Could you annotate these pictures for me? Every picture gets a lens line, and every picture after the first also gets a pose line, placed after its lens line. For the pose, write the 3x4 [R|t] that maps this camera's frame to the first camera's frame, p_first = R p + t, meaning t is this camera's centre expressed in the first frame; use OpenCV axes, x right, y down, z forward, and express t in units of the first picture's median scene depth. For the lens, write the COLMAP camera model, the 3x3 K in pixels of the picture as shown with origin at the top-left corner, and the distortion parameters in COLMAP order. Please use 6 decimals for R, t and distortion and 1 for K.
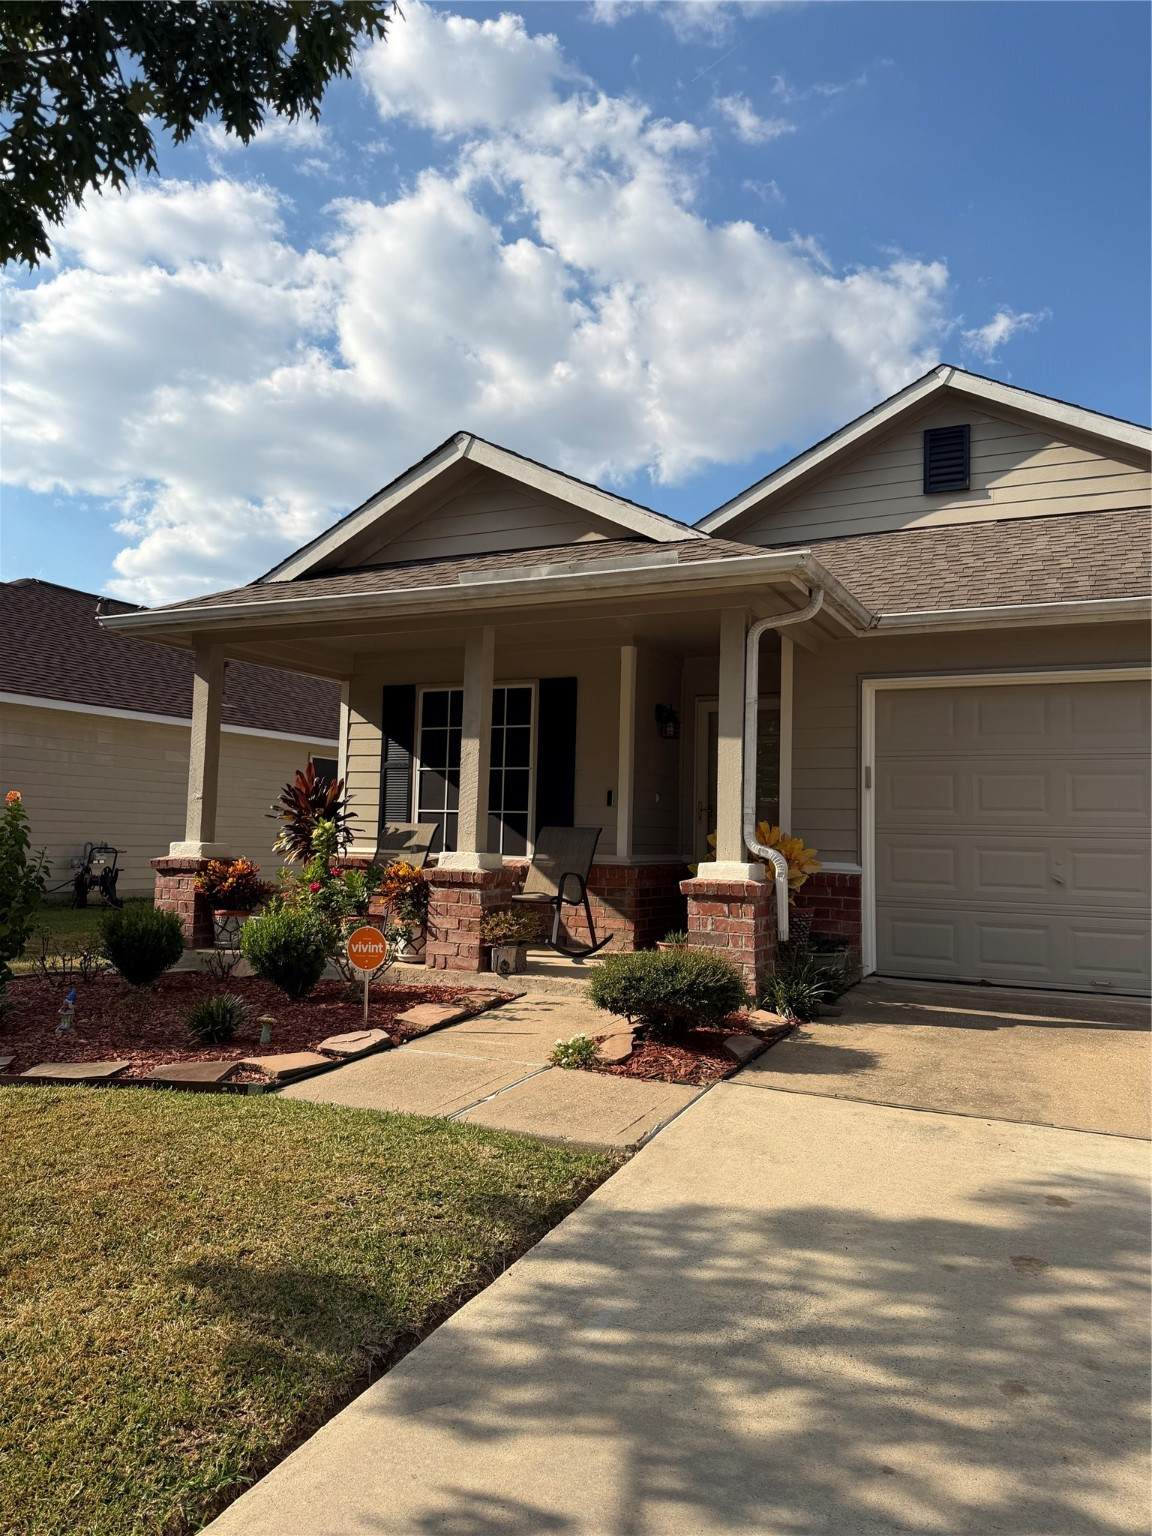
lens RADIAL K [[1063.6, 0, 577.9], [0, 1063.6, 764.3], [0, 0, 1]] dist [0.056538, -0.036603]
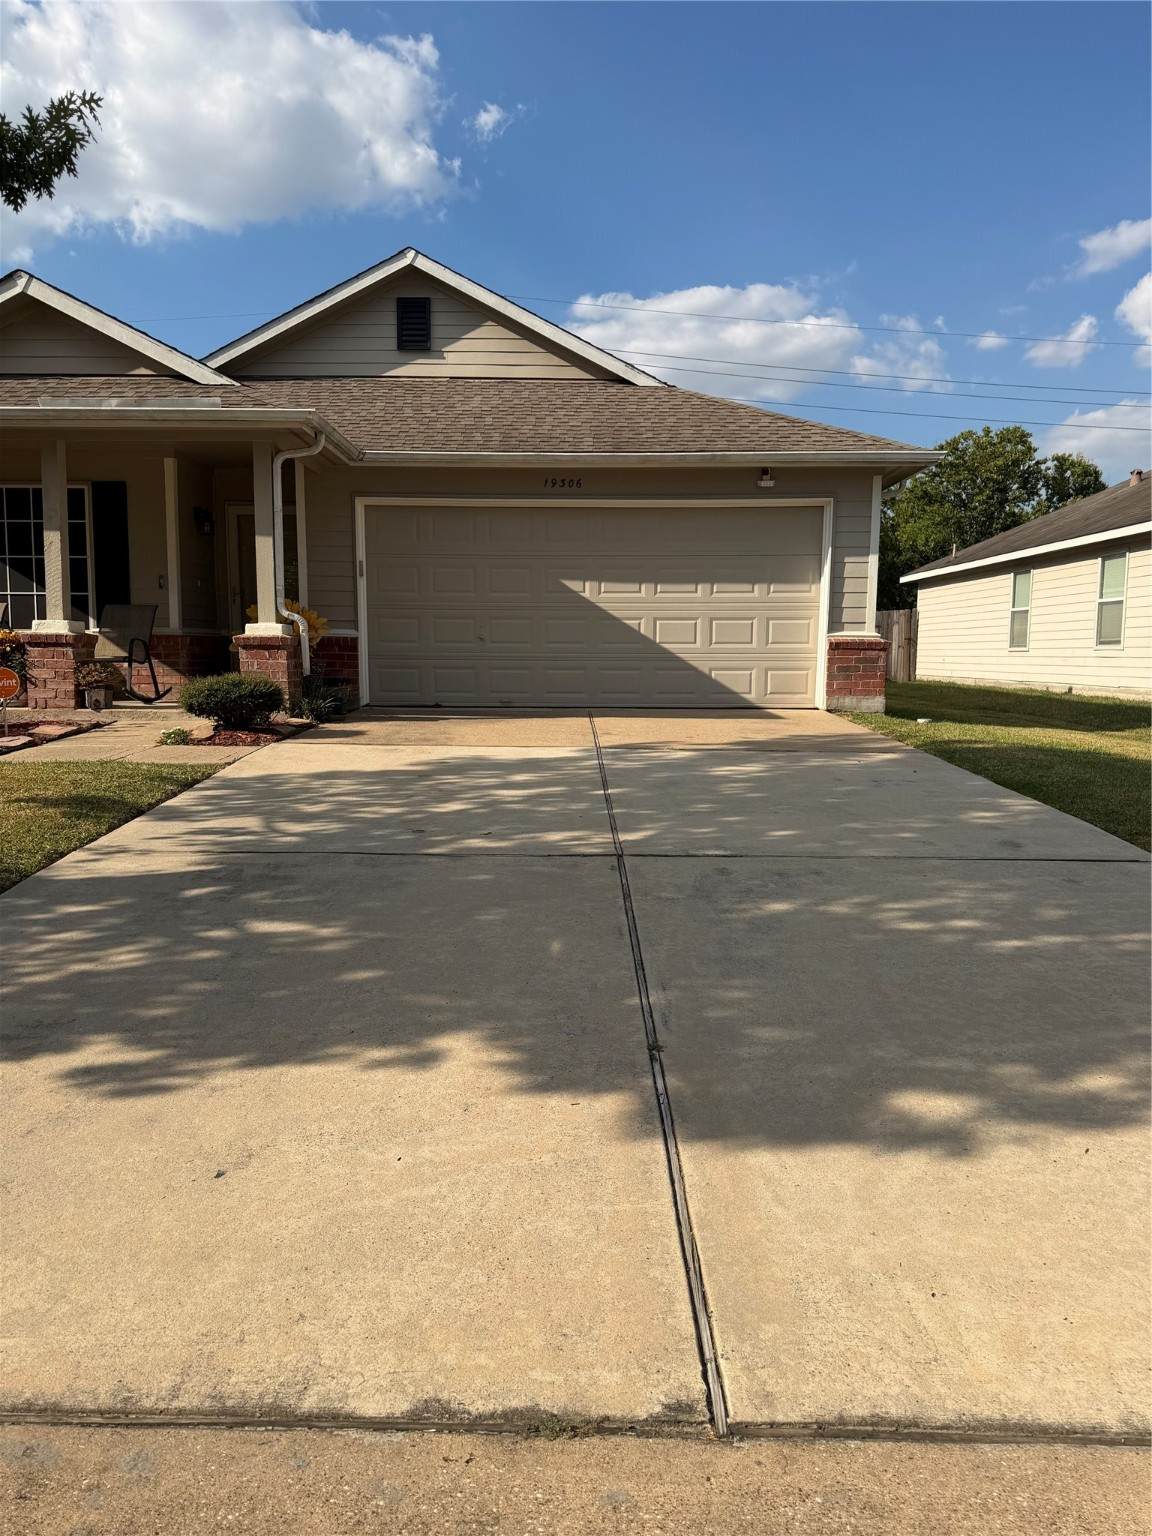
lens RADIAL K [[1063.6, 0, 570.5], [0, 1063.6, 770.7], [0, 0, 1]] dist [0.056538, -0.036603]
pose [[0.903575, -0.067863, 0.423022, -0.102704], [-0.011557, 0.983155, 0.182409, 0.016520], [-0.428275, -0.169709, 0.887570, -0.455762]]
